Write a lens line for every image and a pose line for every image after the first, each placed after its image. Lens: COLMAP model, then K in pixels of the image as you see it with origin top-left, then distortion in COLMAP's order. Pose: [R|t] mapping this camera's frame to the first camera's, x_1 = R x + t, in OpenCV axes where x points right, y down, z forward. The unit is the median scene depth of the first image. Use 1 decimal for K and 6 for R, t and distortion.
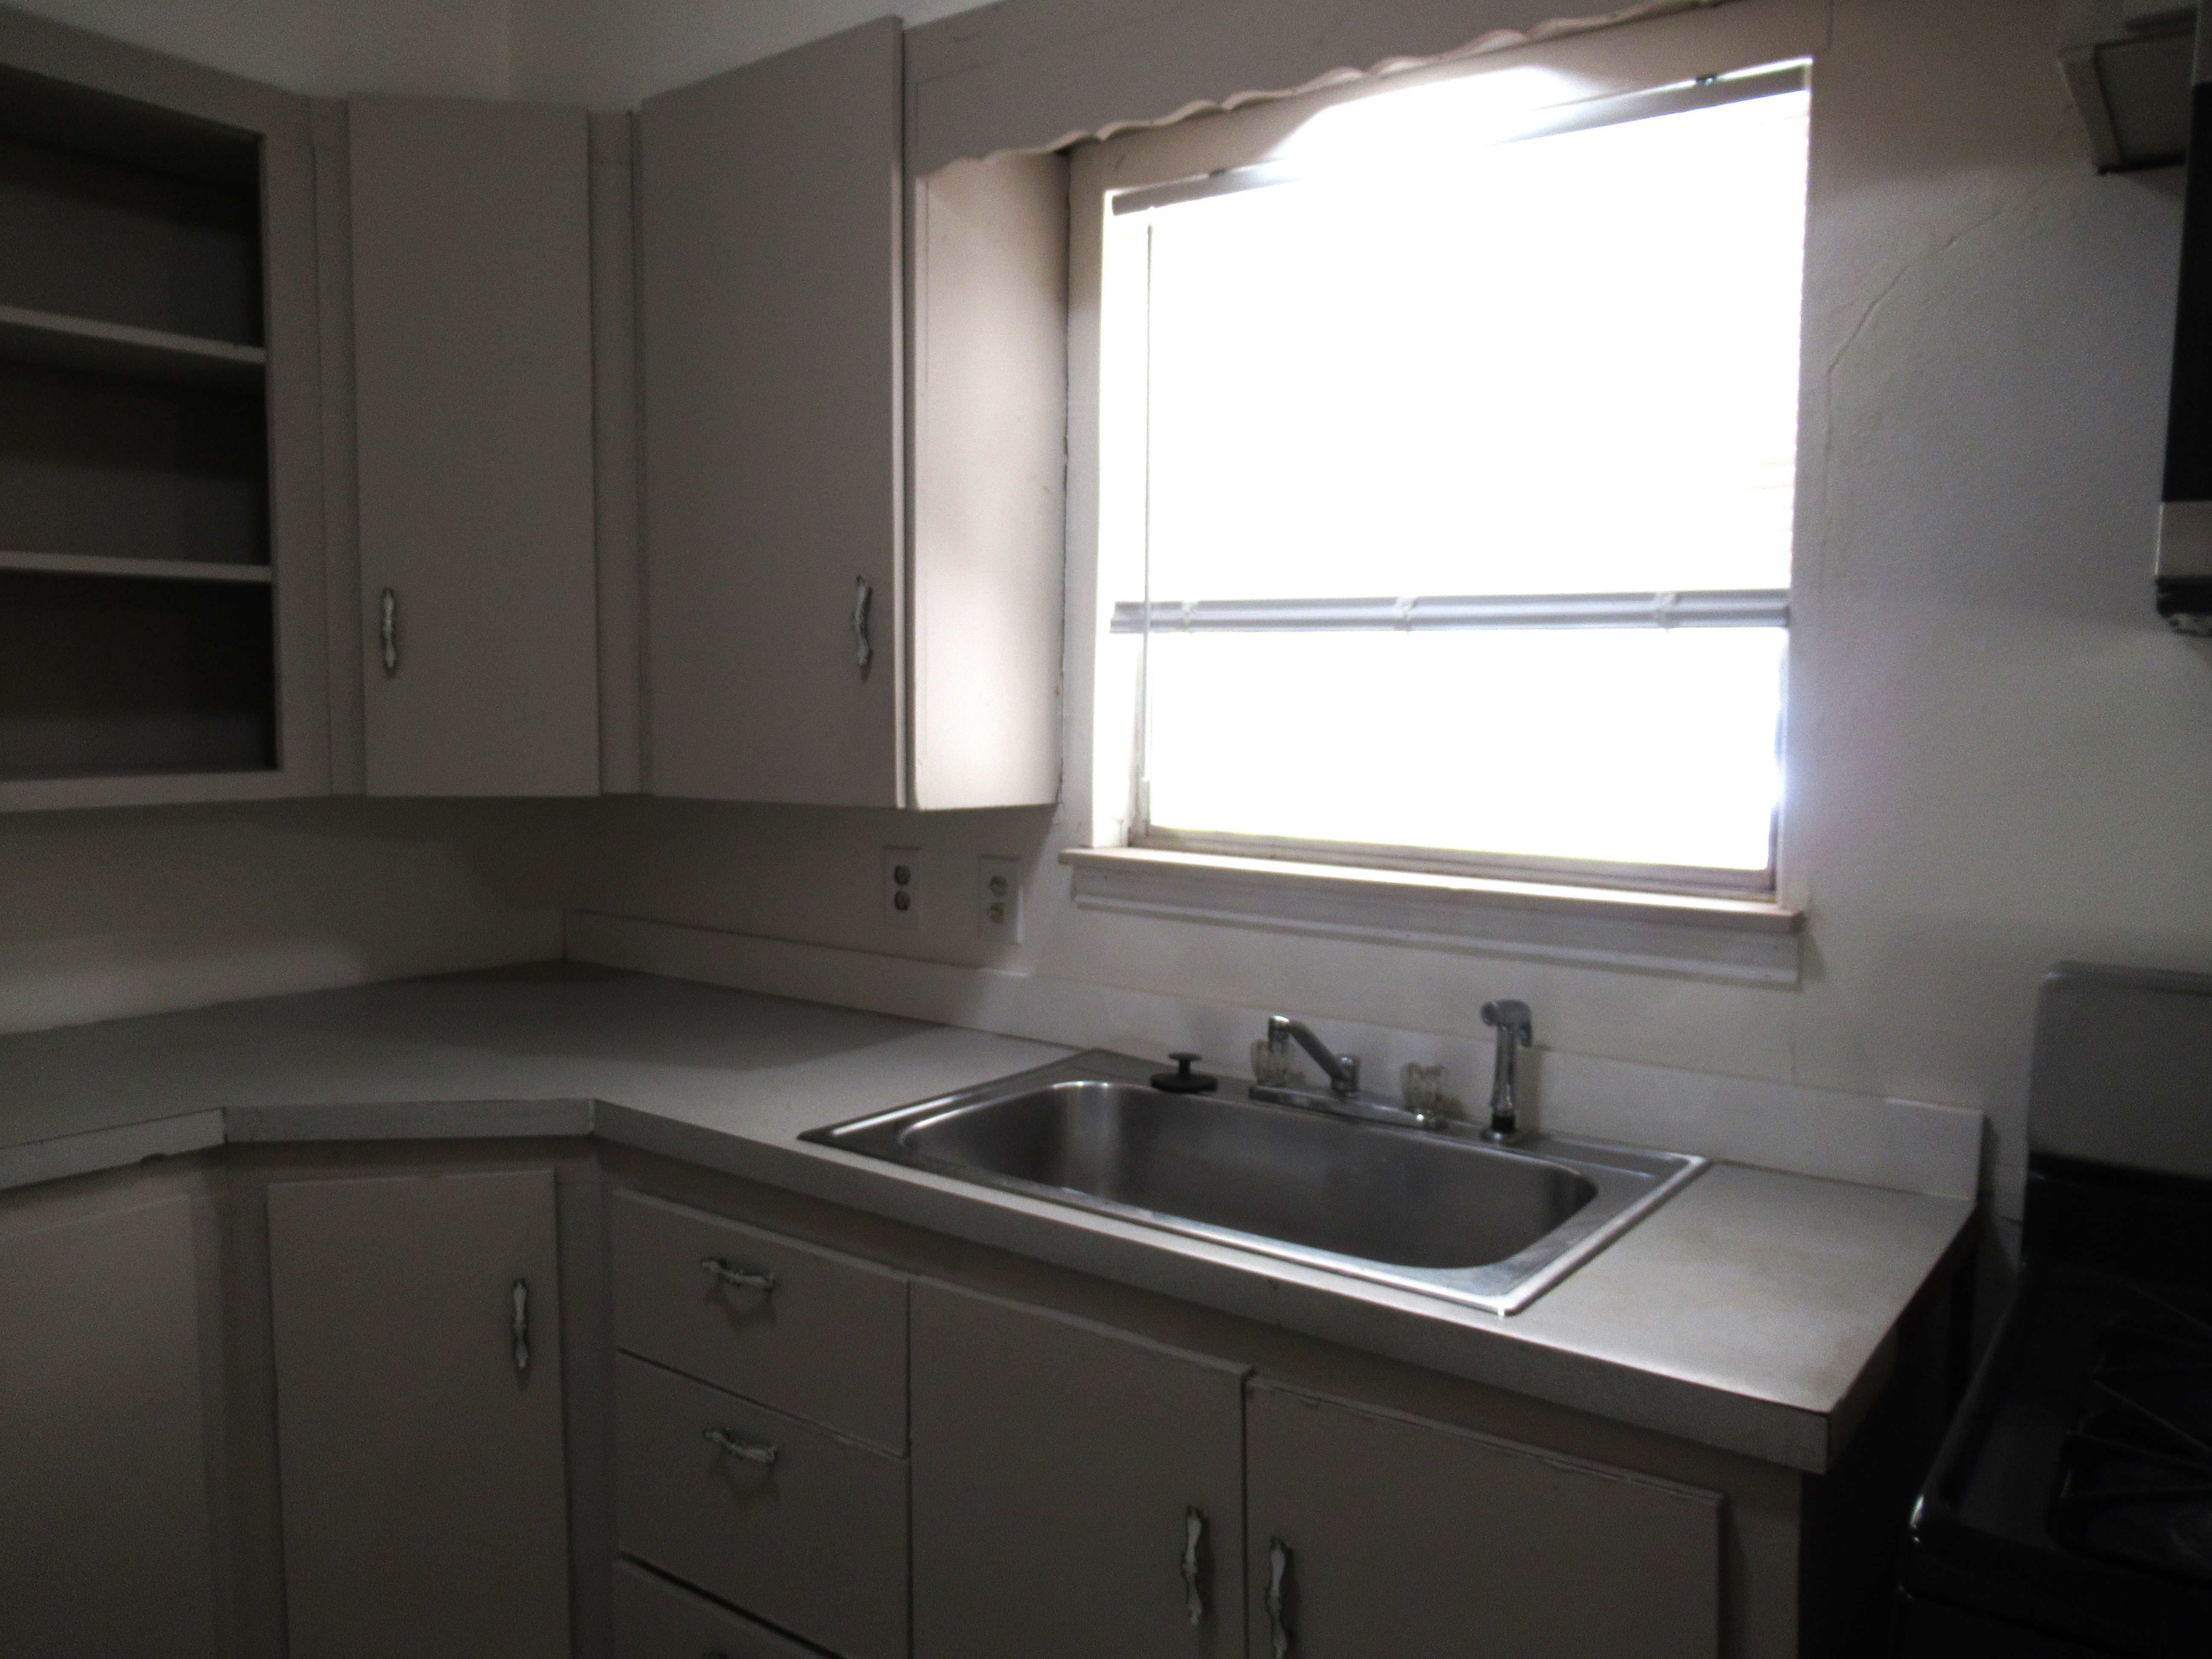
lens RADIAL K [[1631.9, 0, 1100.9], [0, 1631.9, 838.8], [0, 0, 1]] dist [-0.020293, 0.008331]
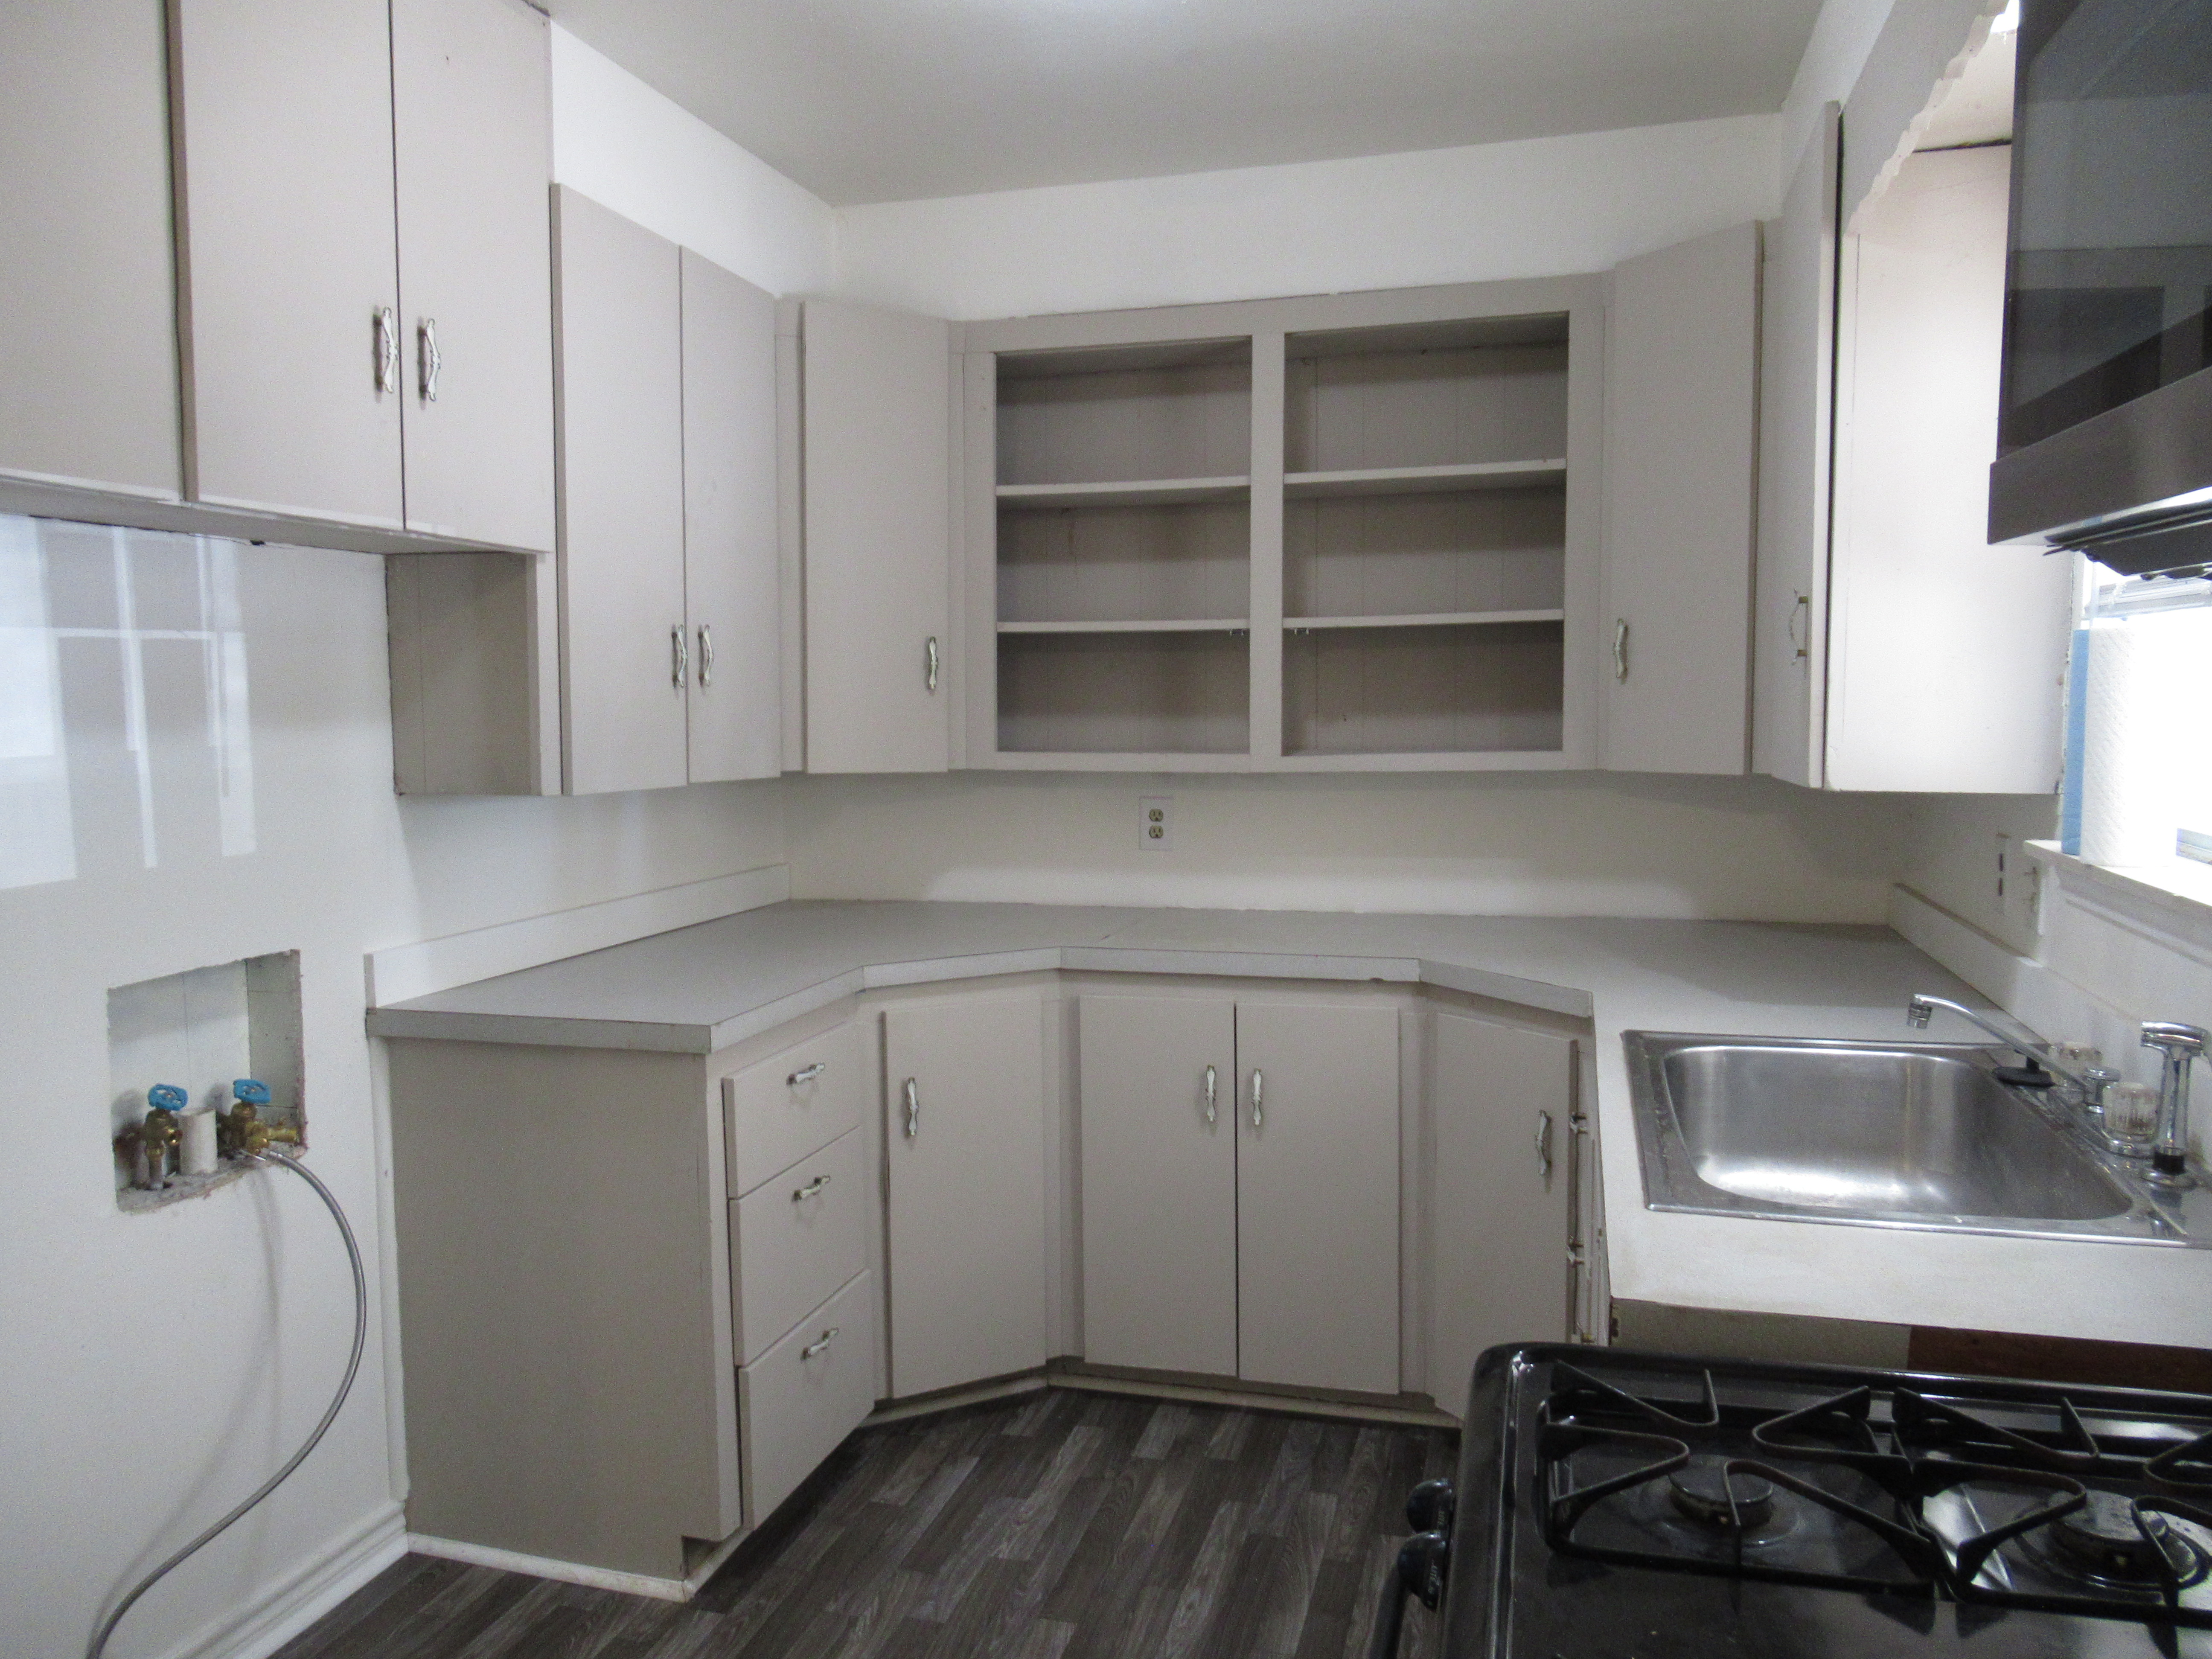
lens RADIAL K [[1631.9, 0, 1100.9], [0, 1631.9, 838.8], [0, 0, 1]] dist [-0.020293, 0.008331]
pose [[0.367841, 0.062456, -0.927789, 0.698617], [-0.062547, 0.997144, 0.042327, 0.000238], [0.927783, 0.042461, 0.370697, 0.096067]]
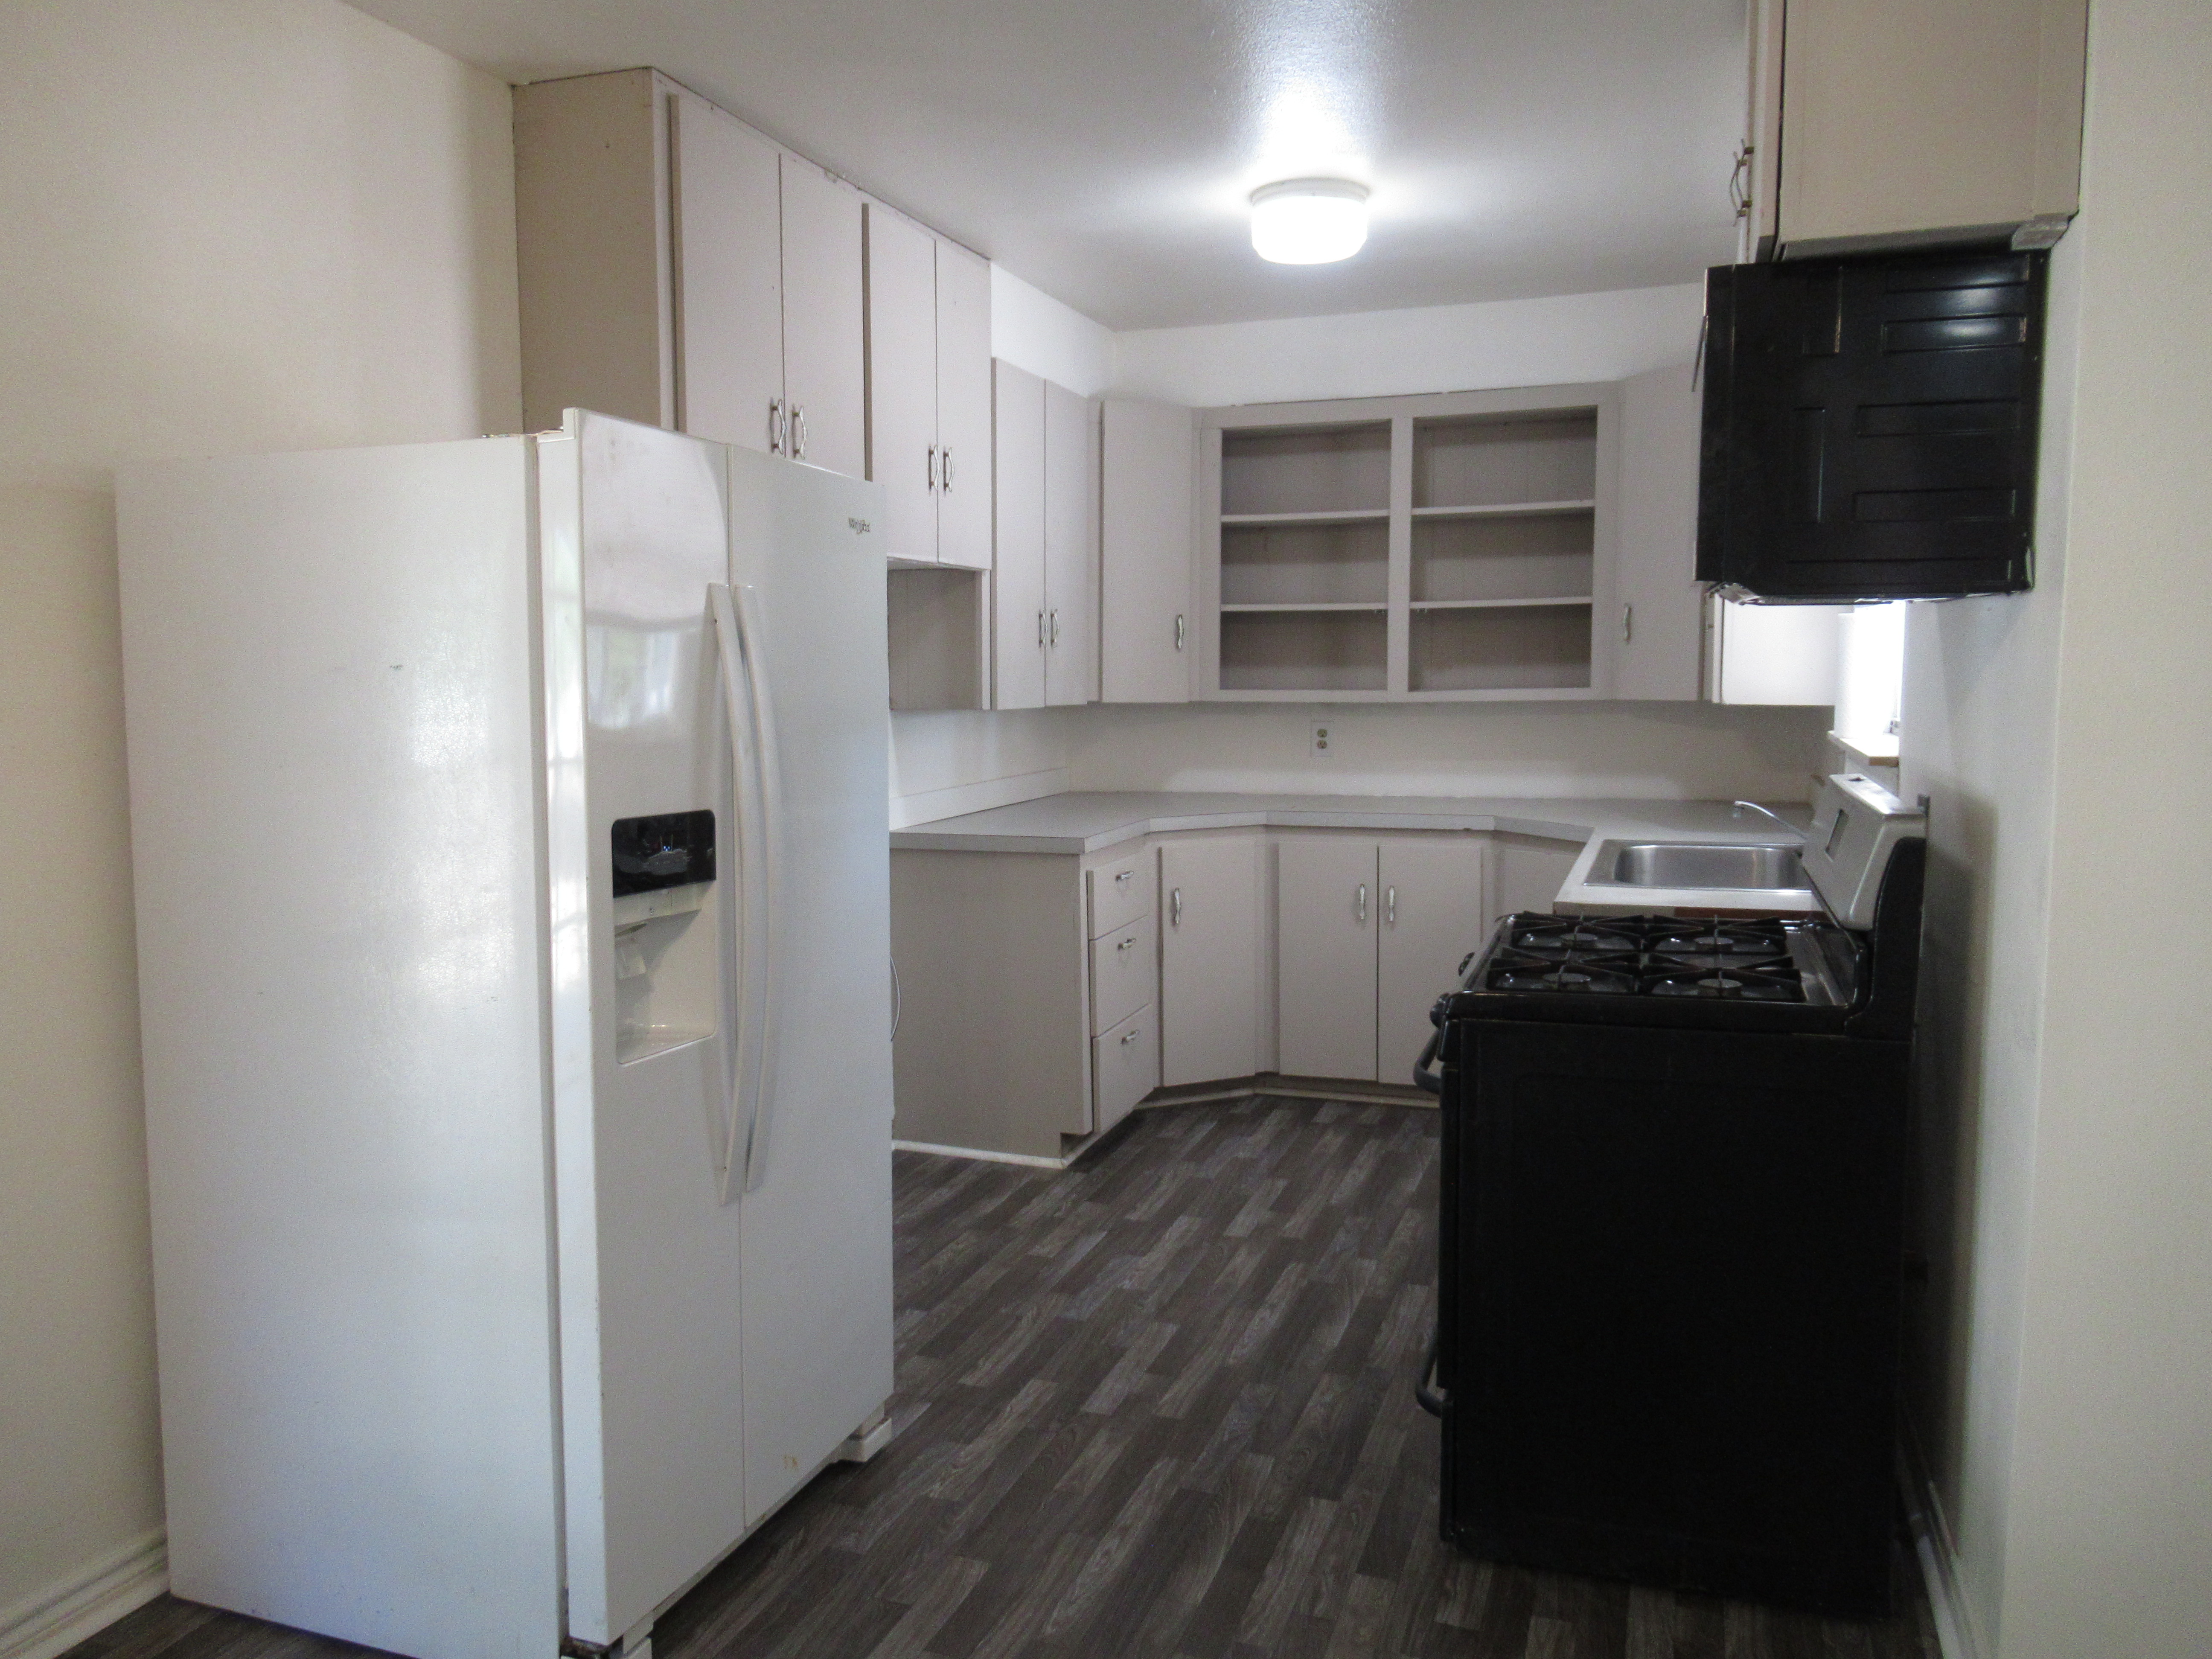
lens RADIAL K [[1631.9, 0, 1100.9], [0, 1631.9, 838.8], [0, 0, 1]] dist [-0.020293, 0.008331]
pose [[0.304054, 0.087183, -0.948657, 1.461987], [-0.064853, 0.995388, 0.070692, 0.051243], [0.950445, 0.040029, 0.308306, -0.326534]]
